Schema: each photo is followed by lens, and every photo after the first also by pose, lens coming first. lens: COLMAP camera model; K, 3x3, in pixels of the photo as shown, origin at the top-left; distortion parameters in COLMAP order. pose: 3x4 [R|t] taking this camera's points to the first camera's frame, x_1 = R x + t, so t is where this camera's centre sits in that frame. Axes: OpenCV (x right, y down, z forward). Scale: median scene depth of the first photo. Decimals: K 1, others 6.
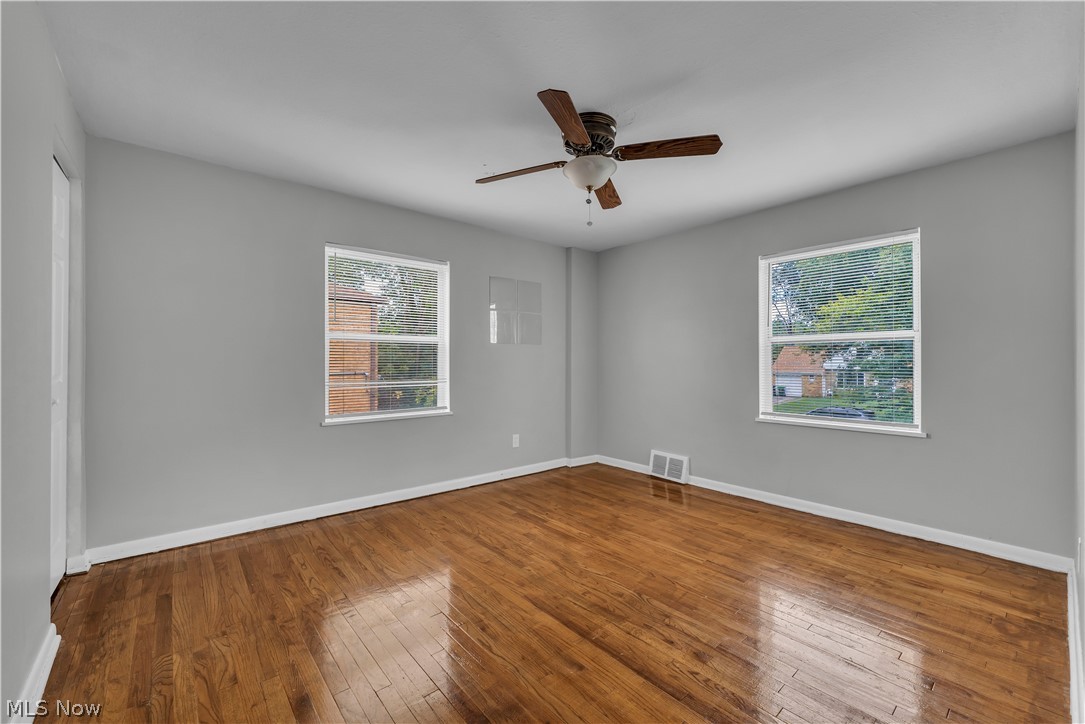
lens RADIAL K [[446.8, 0, 542.5], [0, 446.8, 362.0], [0, 0, 1]] dist [0.000612, 0.000115]
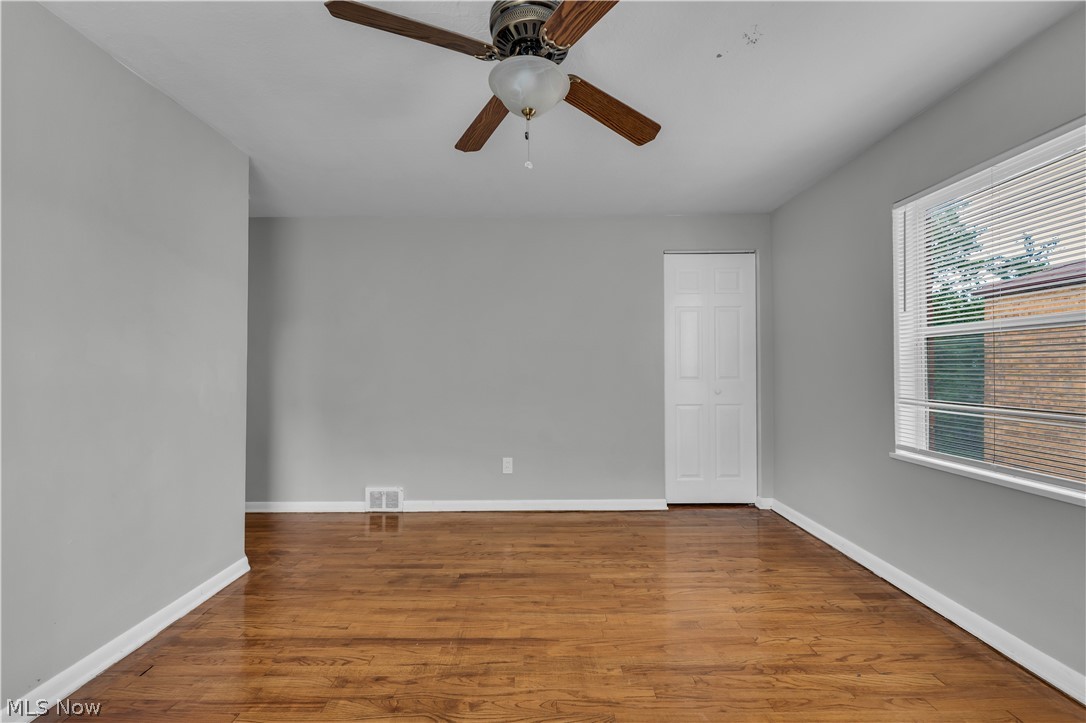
lens RADIAL K [[449.6, 0, 548.7], [0, 449.6, 361.7], [0, 0, 1]] dist [0.003157, -0.000459]
pose [[-0.648203, -0.010309, -0.761398, 0.700559], [0.000159, 0.999907, -0.013674, -0.004698], [0.761468, -0.008985, -0.648140, 1.702484]]
